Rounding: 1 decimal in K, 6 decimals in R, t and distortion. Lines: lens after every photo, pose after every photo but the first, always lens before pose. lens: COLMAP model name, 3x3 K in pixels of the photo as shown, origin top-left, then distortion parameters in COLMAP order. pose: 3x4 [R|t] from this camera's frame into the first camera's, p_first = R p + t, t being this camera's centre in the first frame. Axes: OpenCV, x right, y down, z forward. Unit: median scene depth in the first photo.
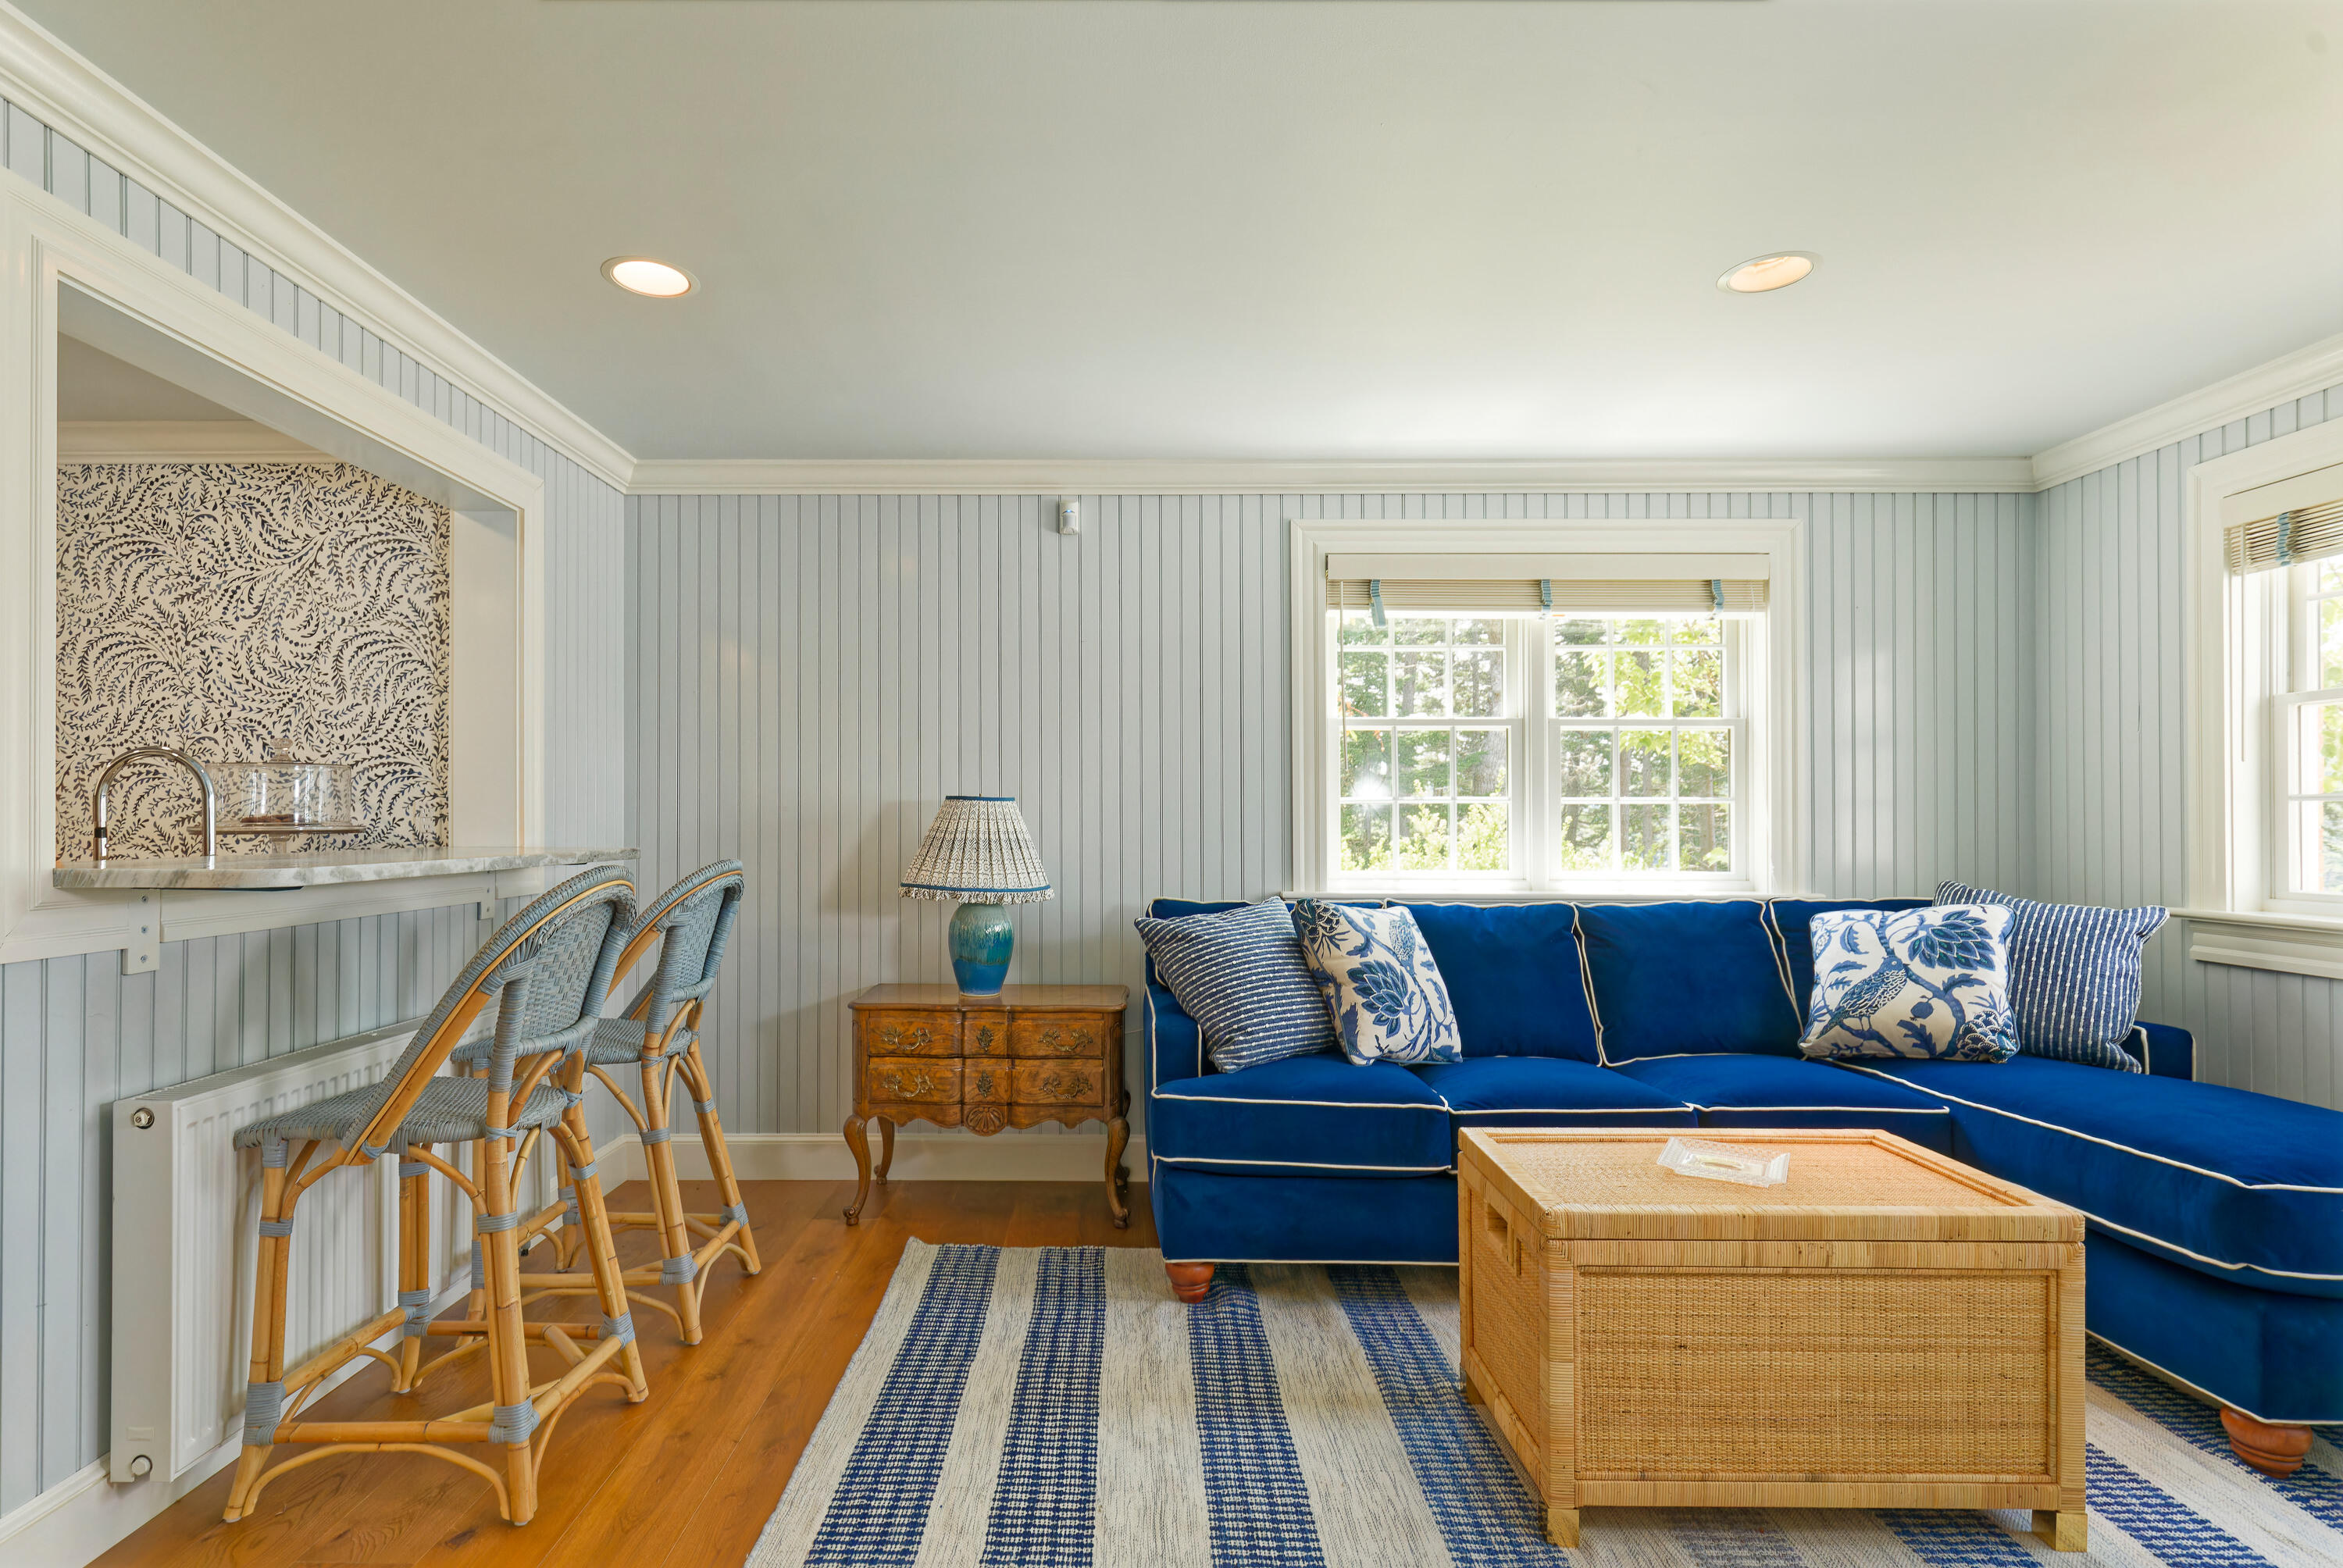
lens RADIAL K [[1144.6, 0, 1150.7], [0, 1144.6, 787.2], [0, 0, 1]] dist [-0.013629, 0.001667]
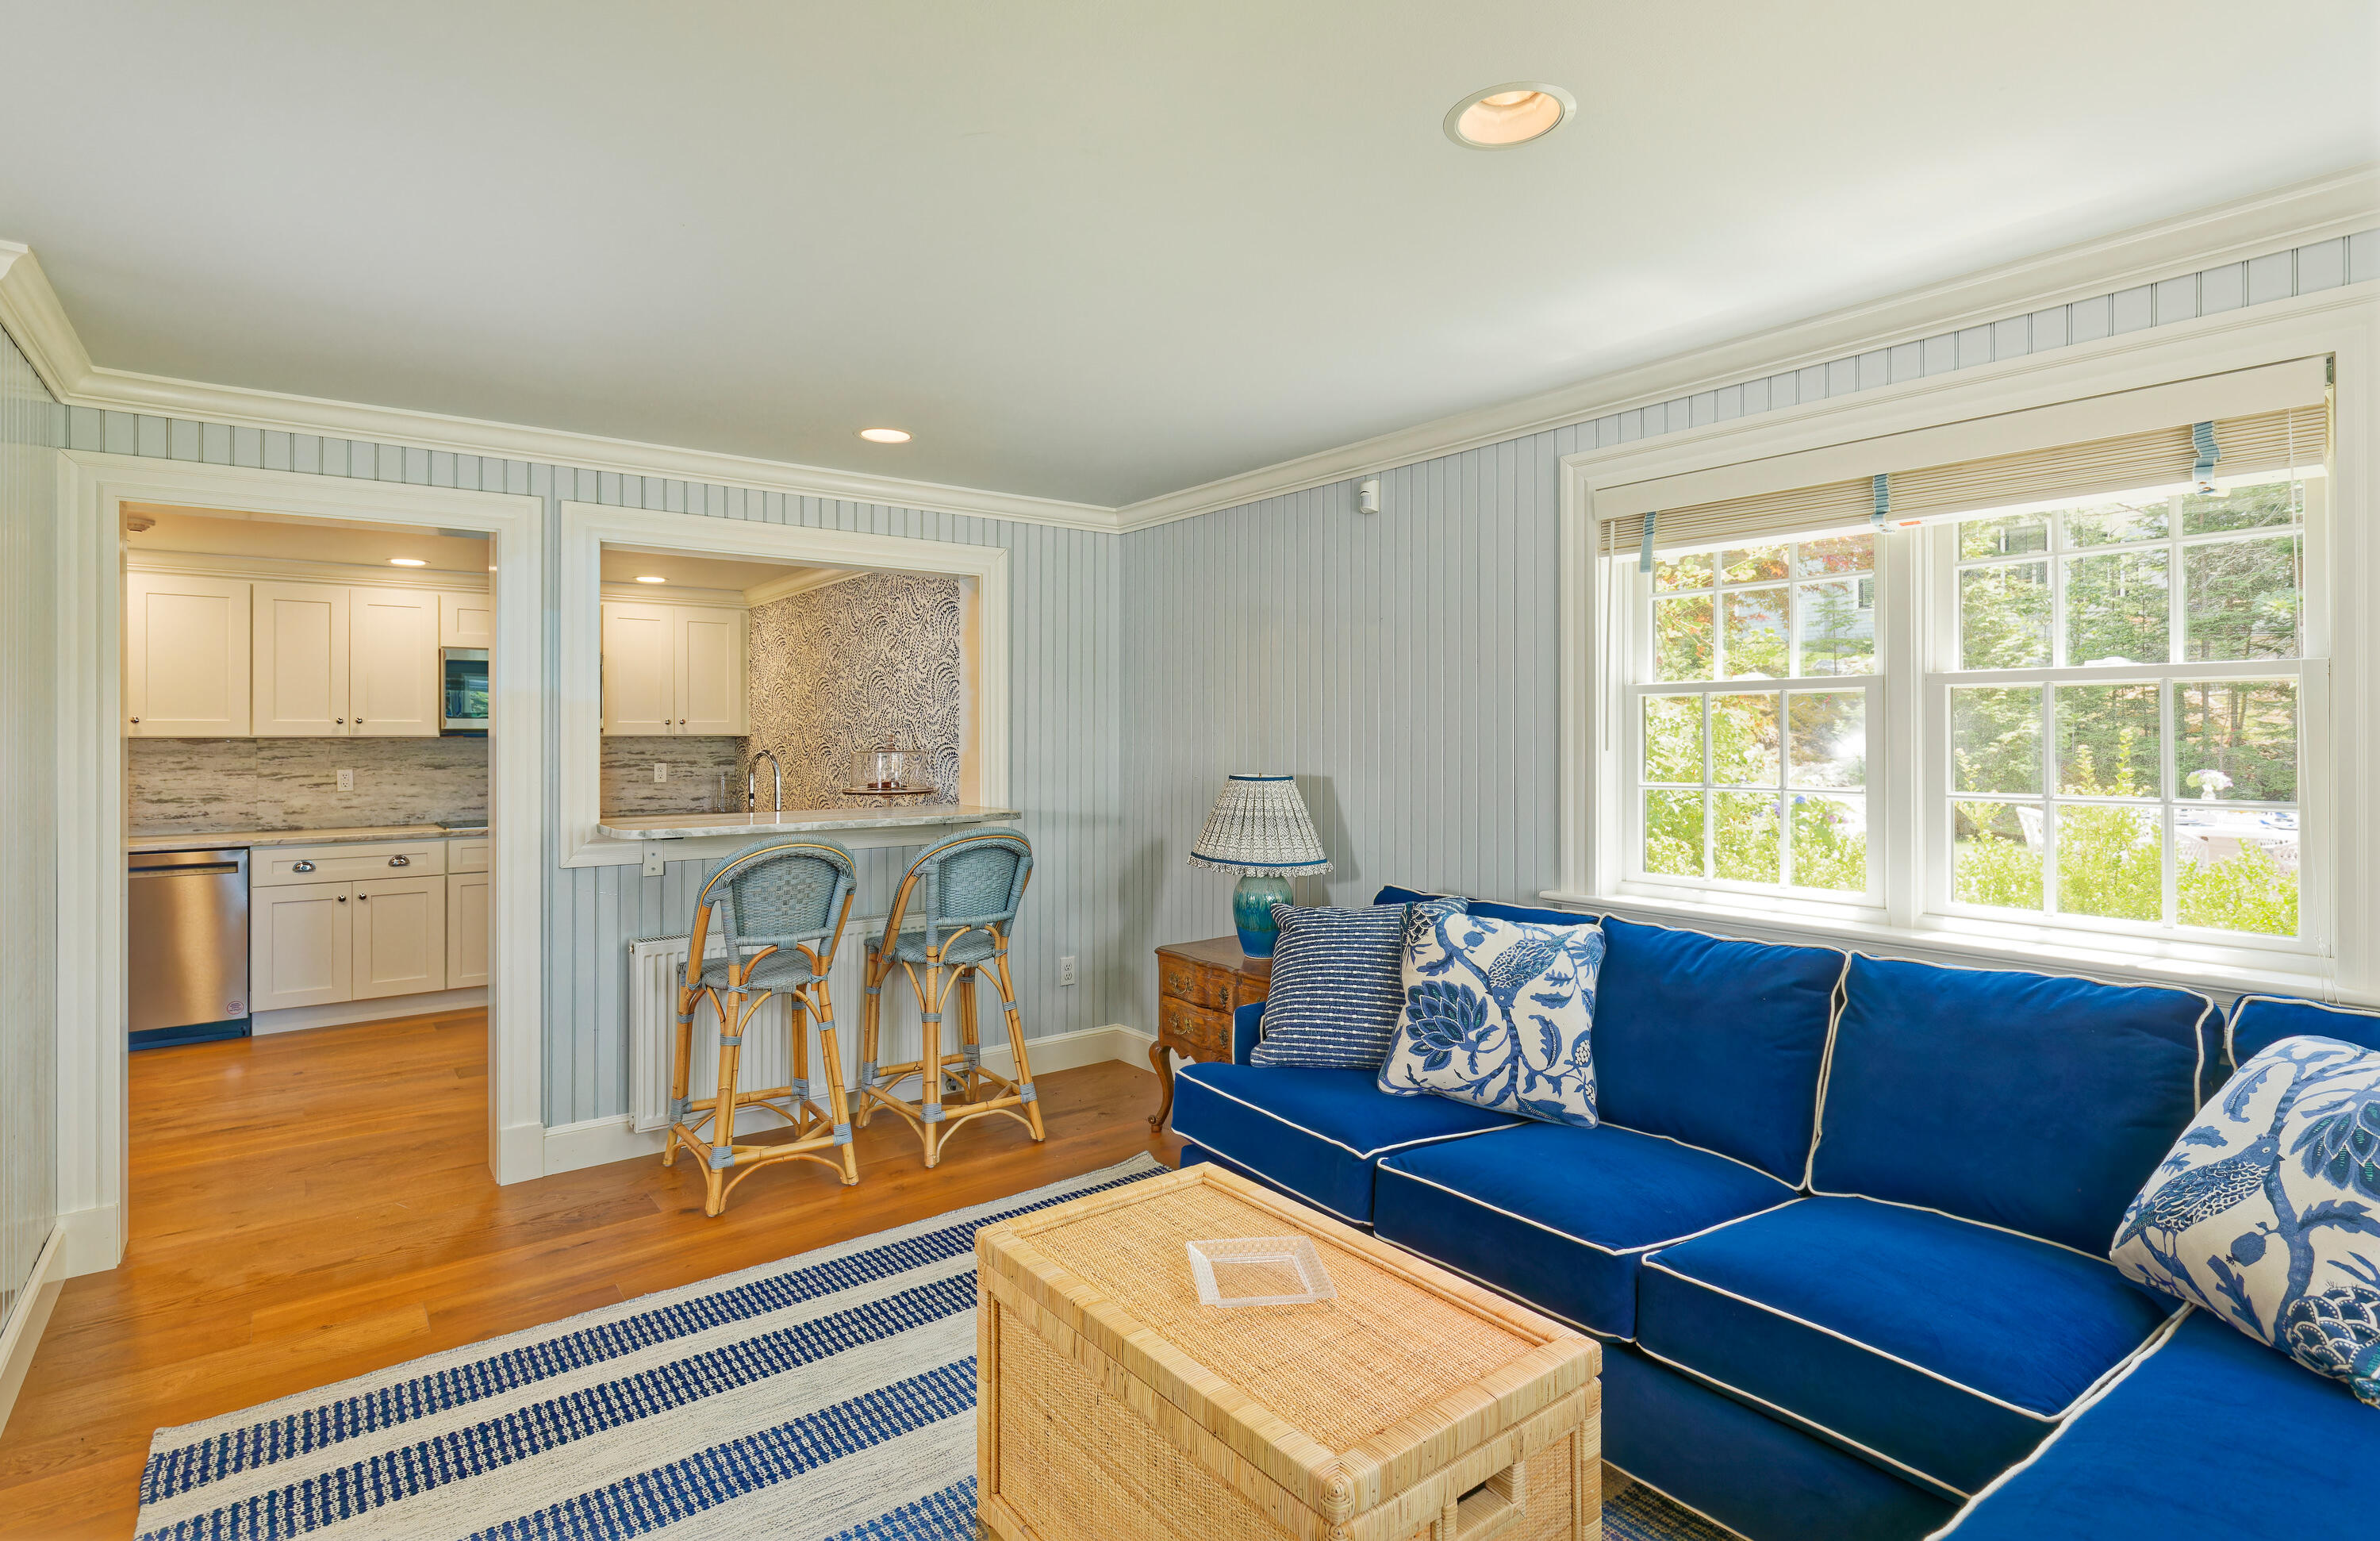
lens RADIAL K [[1212.3, 0, 1277.3], [0, 1212.3, 722.1], [0, 0, 1]] dist [-0.009072, -0.003165]
pose [[0.626512, -0.006065, -0.779388, 0.835327], [0.017050, 0.999837, 0.005925, -0.054447], [0.779225, -0.017000, 0.626514, 0.321094]]
